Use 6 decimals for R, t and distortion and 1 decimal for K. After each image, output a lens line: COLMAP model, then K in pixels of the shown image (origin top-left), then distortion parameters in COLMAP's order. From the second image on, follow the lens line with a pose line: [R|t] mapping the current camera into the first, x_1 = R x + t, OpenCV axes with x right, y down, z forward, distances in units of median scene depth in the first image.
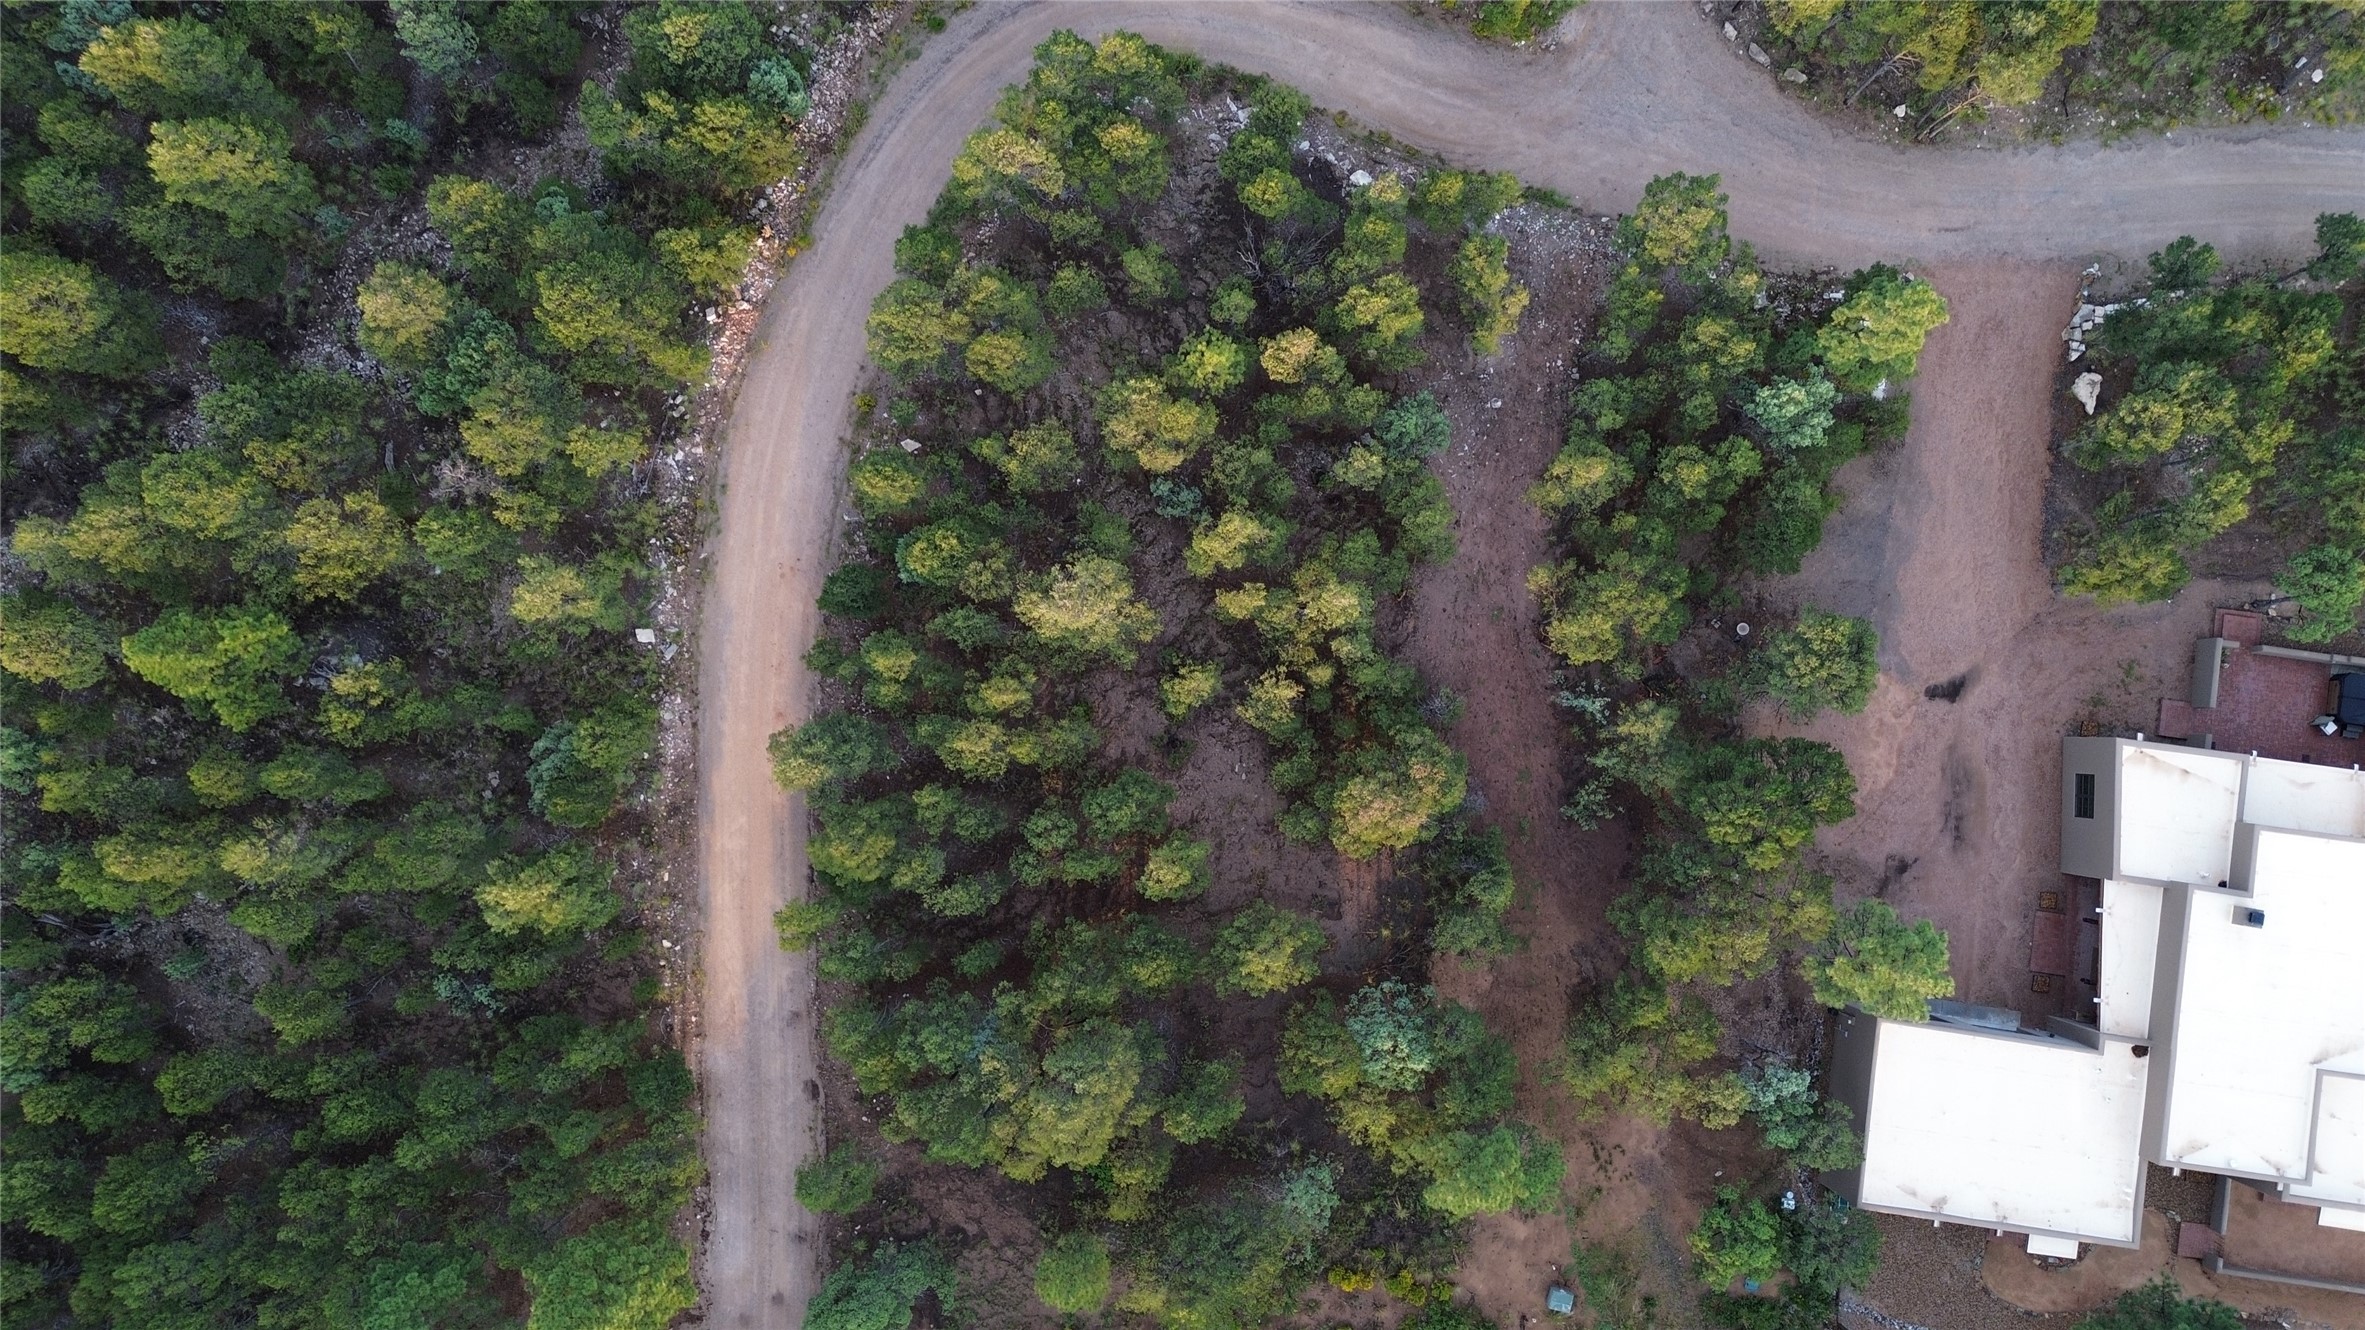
lens RADIAL K [[1661.2, 0, 1180.2], [0, 1661.2, 657.4], [0, 0, 1]] dist [0.072244, -0.068501]
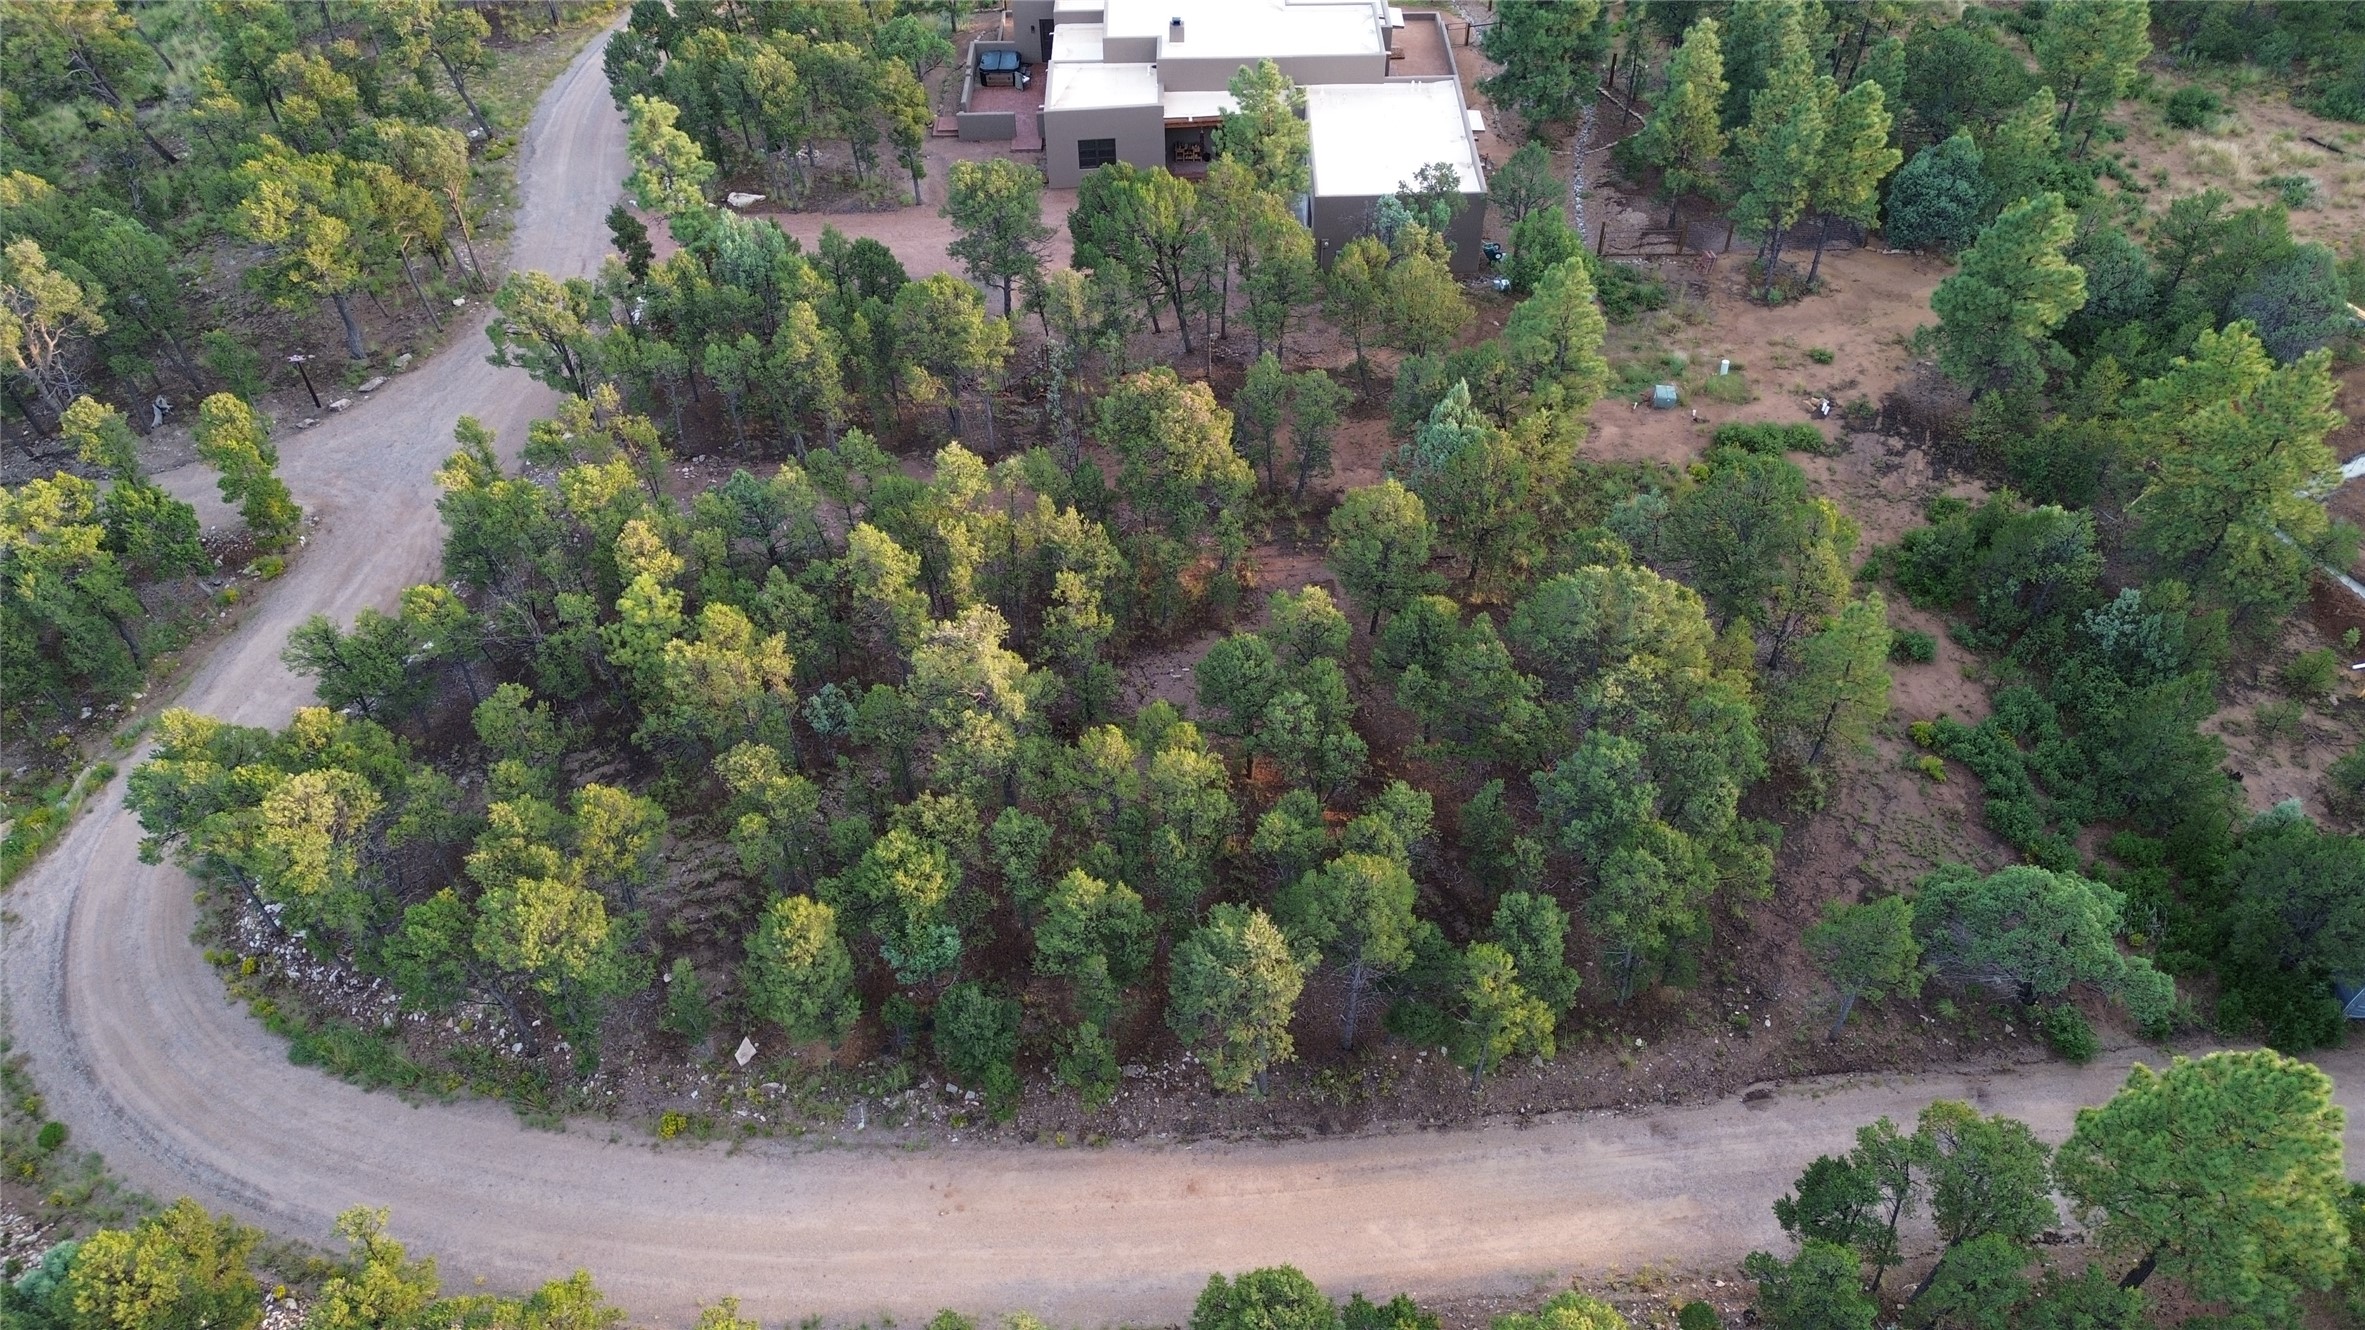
lens RADIAL K [[1661.2, 0, 1180.2], [0, 1661.2, 657.4], [0, 0, 1]] dist [0.072244, -0.068501]
pose [[-0.140233, -0.695403, 0.704805, -0.562603], [0.989679, -0.077238, 0.120705, -0.029490], [-0.029501, 0.714457, 0.699057, 0.459385]]
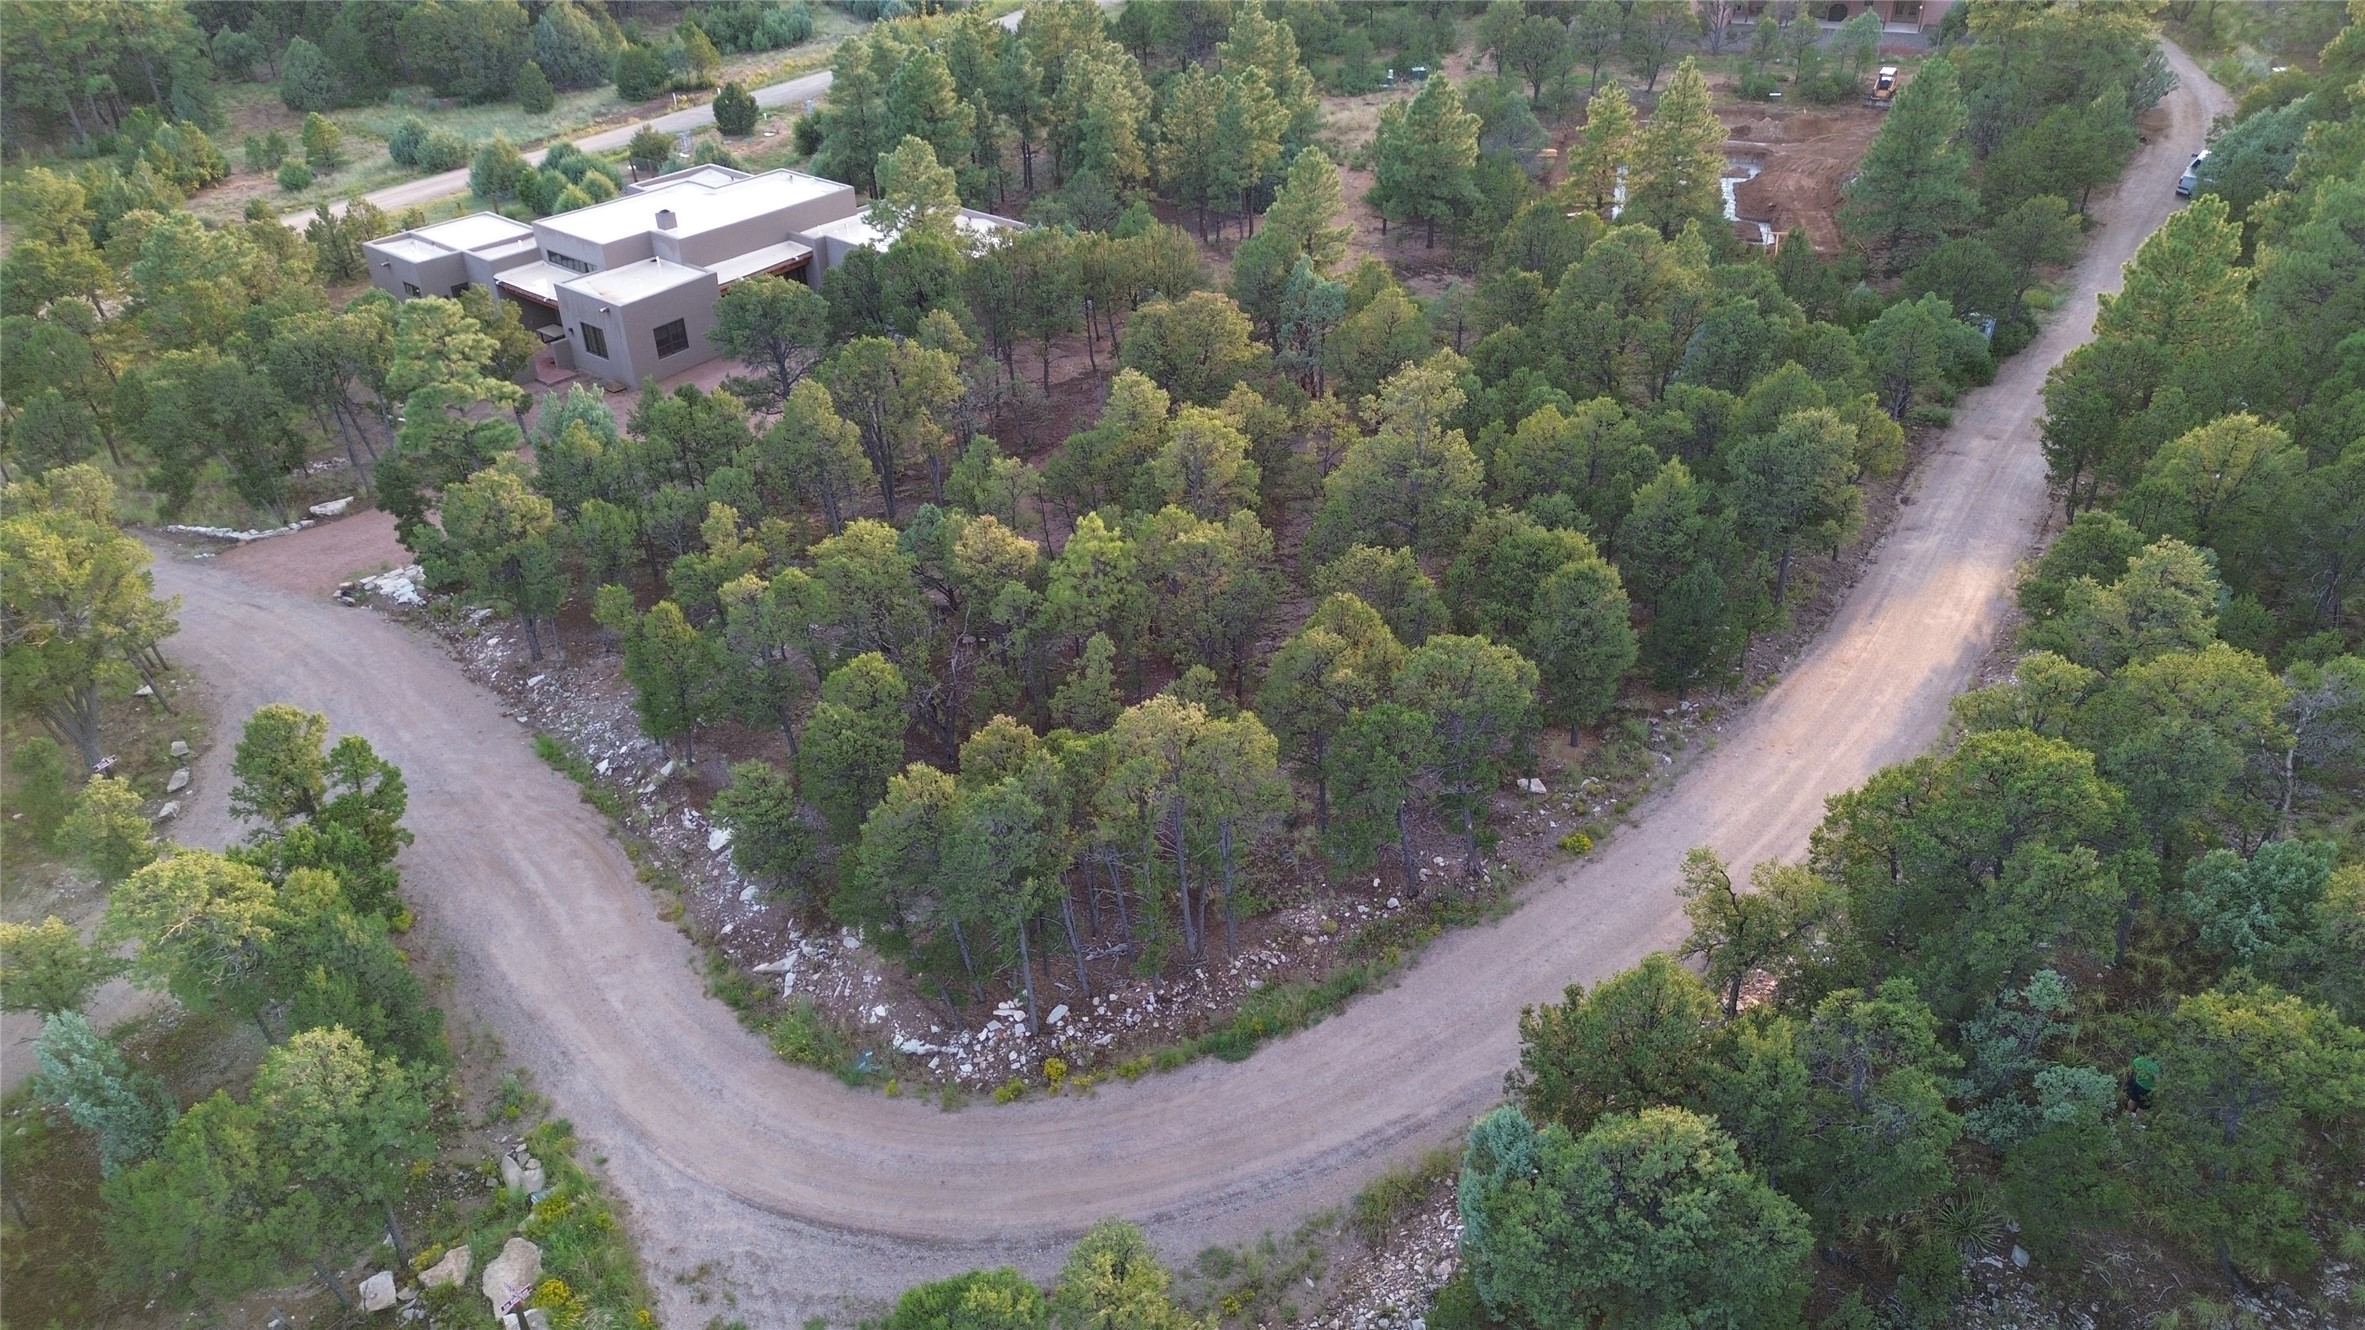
lens RADIAL K [[1661.2, 0, 1180.2], [0, 1661.2, 657.4], [0, 0, 1]] dist [0.072244, -0.068501]
pose [[-0.846885, -0.254599, 0.466867, -0.353417], [0.531736, -0.416155, 0.737612, -0.692544], [0.006493, 0.872923, 0.487815, 0.673158]]
